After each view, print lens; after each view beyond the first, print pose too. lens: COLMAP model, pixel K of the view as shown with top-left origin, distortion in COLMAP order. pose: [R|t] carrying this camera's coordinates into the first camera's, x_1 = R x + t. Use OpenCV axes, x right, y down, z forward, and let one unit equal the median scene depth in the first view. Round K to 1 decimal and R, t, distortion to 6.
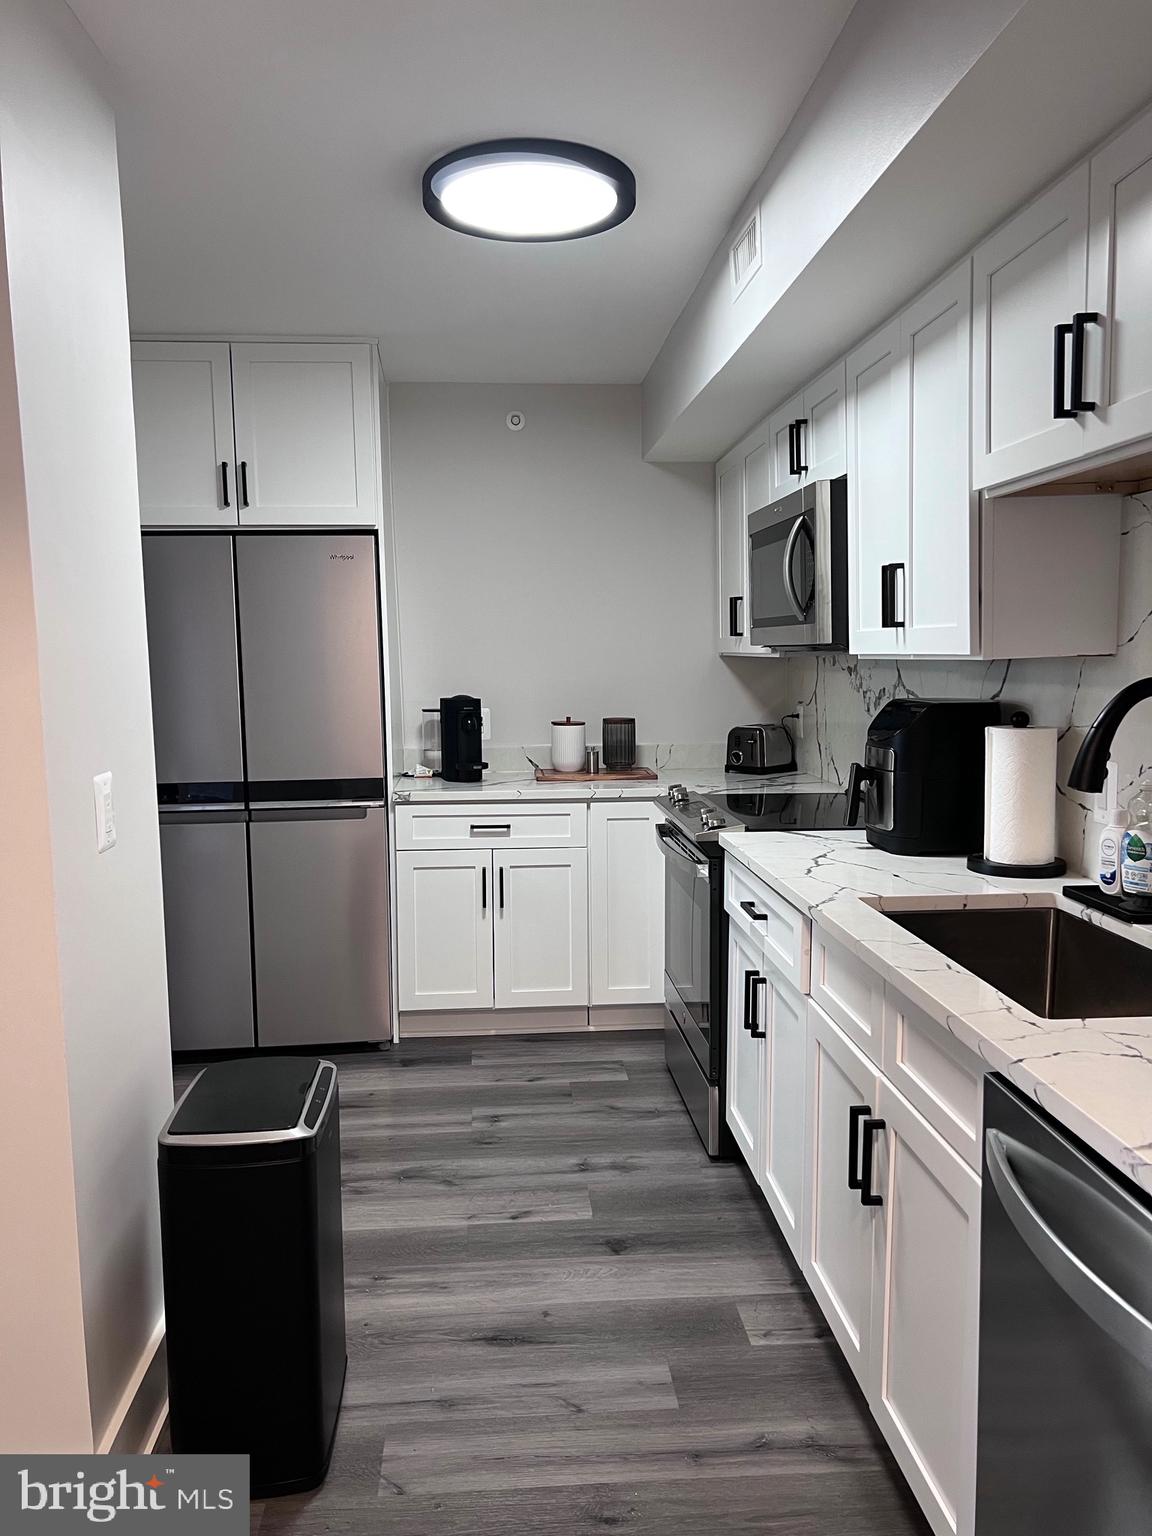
lens RADIAL K [[1160.4, 0, 570.2], [0, 1160.4, 774.0], [0, 0, 1]] dist [0.064998, -0.072598]
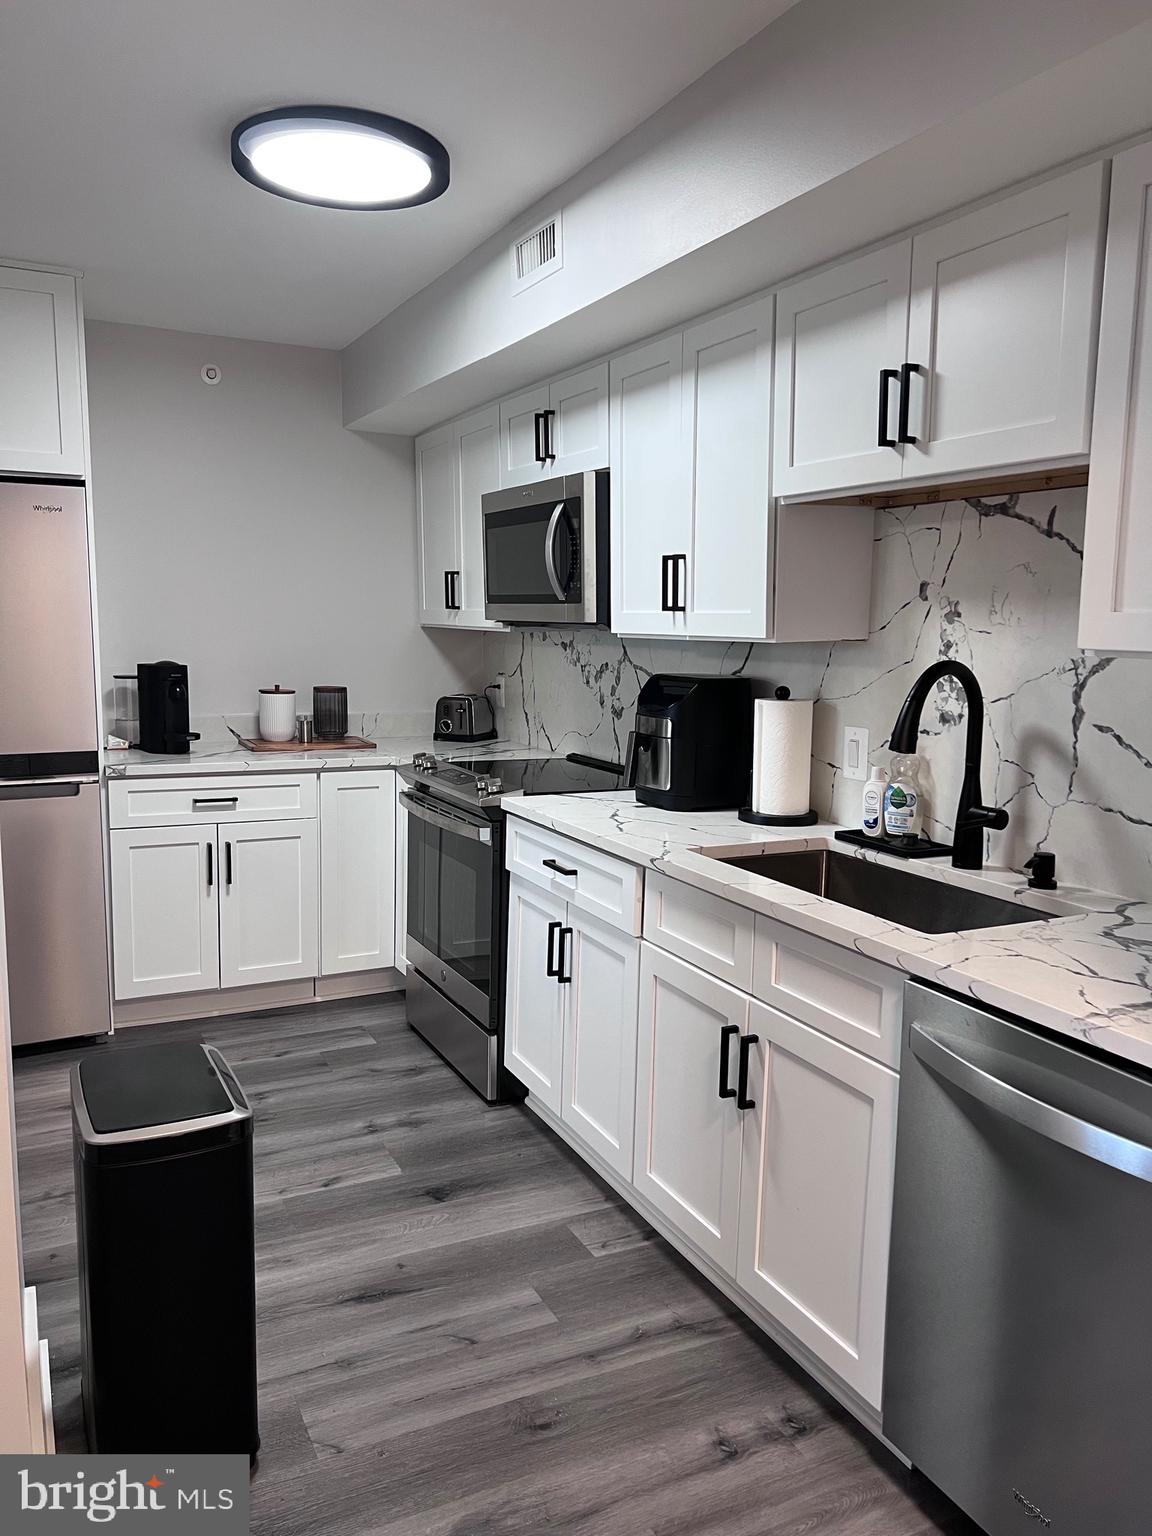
lens RADIAL K [[1160.4, 0, 568.8], [0, 1160.4, 769.1], [0, 0, 1]] dist [0.064998, -0.072598]
pose [[0.926262, -0.022190, 0.376228, -0.242749], [0.012926, 0.999548, 0.027131, -0.004083], [-0.376660, -0.020267, 0.926130, -0.005818]]
